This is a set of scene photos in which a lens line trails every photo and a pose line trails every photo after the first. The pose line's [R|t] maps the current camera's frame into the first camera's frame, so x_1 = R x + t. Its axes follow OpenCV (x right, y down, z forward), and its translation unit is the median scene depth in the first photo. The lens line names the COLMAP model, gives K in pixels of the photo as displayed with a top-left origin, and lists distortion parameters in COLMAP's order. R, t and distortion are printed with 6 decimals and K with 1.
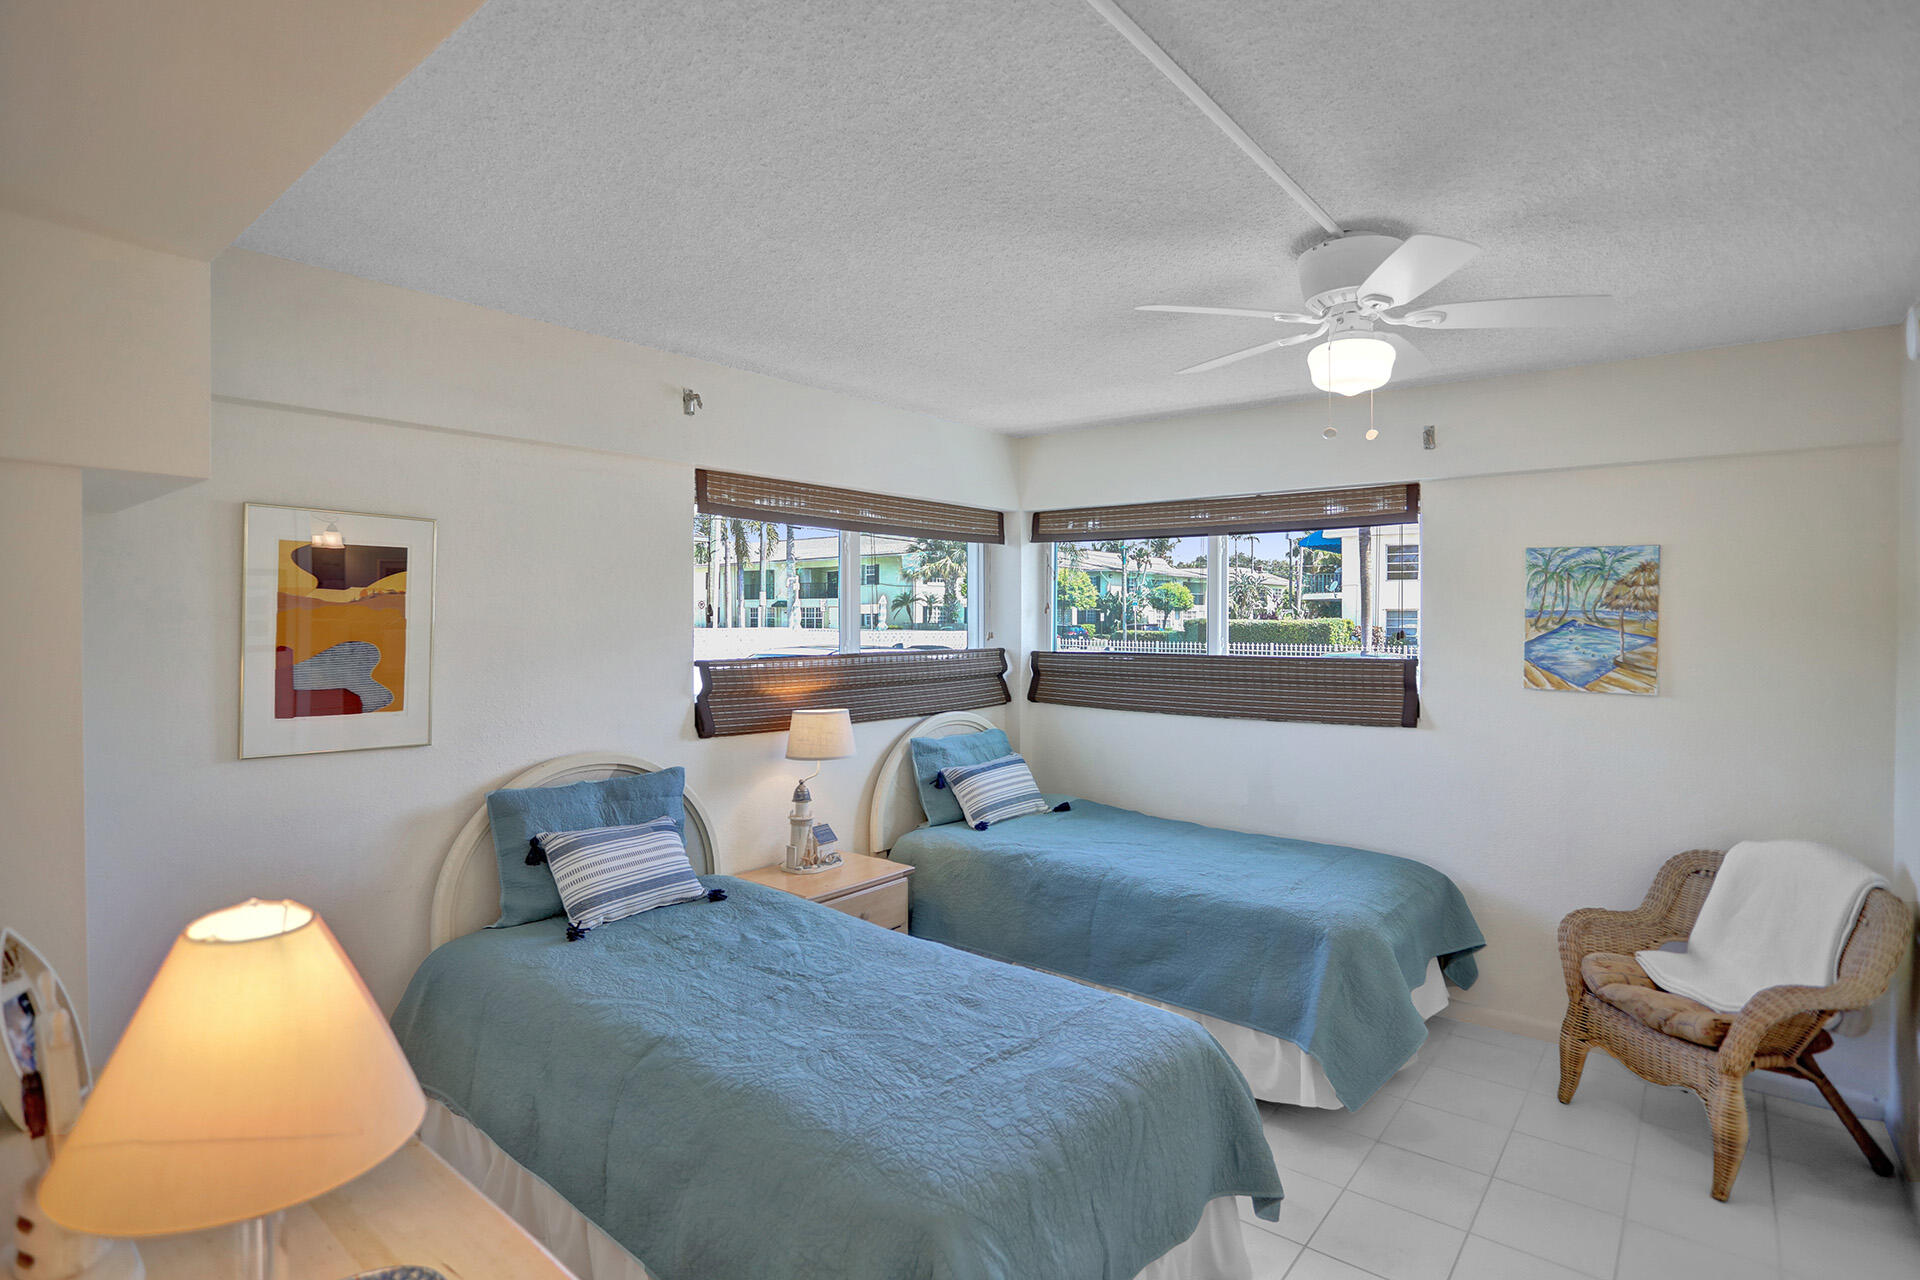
lens RADIAL K [[935.2, 0, 956.1], [0, 935.2, 640.5], [0, 0, 1]] dist [-0.071236, 0.030138]
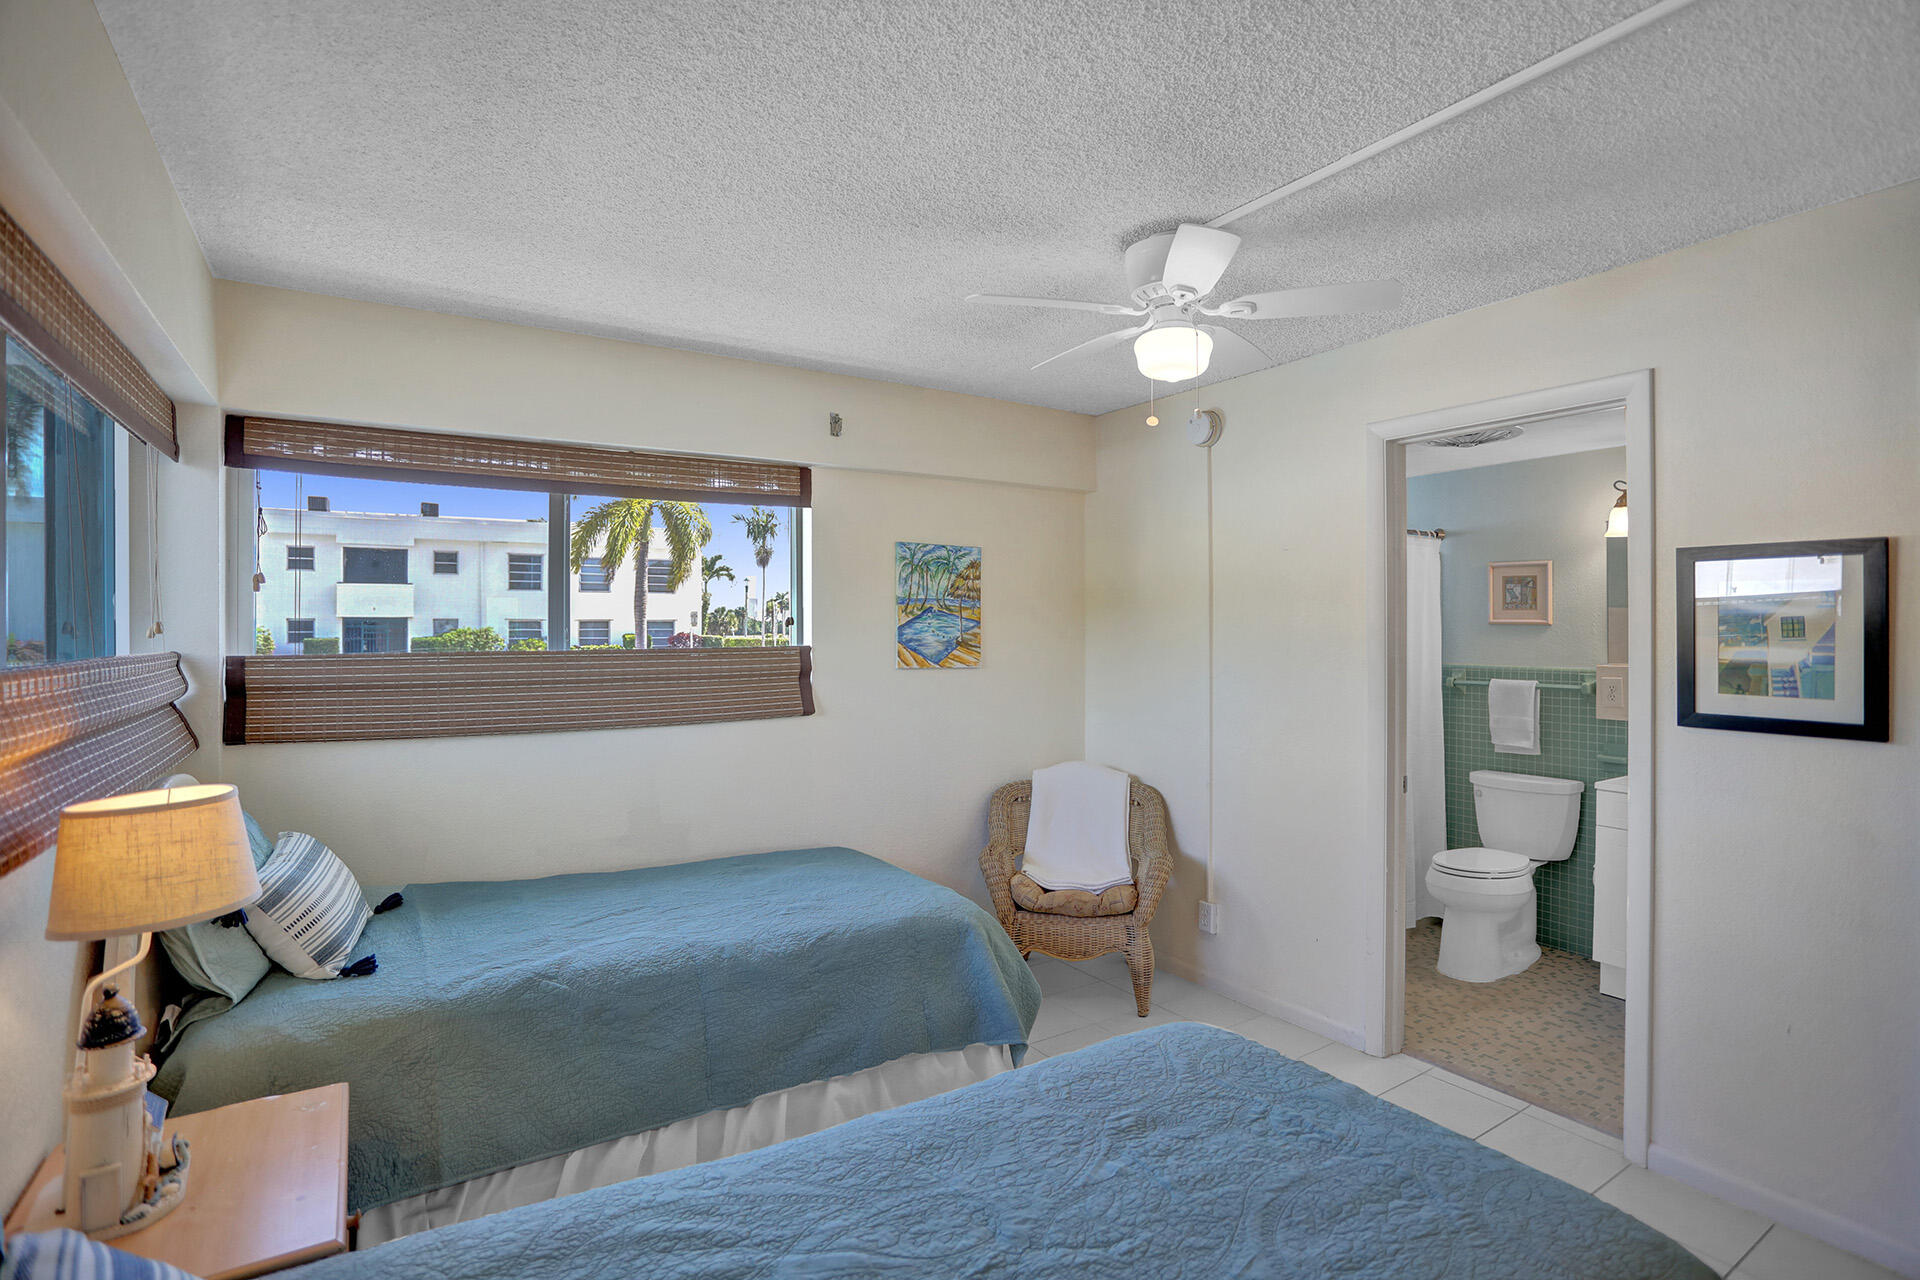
lens RADIAL K [[935.2, 0, 956.1], [0, 935.2, 640.5], [0, 0, 1]] dist [-0.071236, 0.030138]
pose [[0.315653, -0.015897, 0.948742, -0.445373], [0.023890, 0.999676, 0.008802, 0.010804], [-0.948574, 0.019887, 0.315930, 0.595324]]
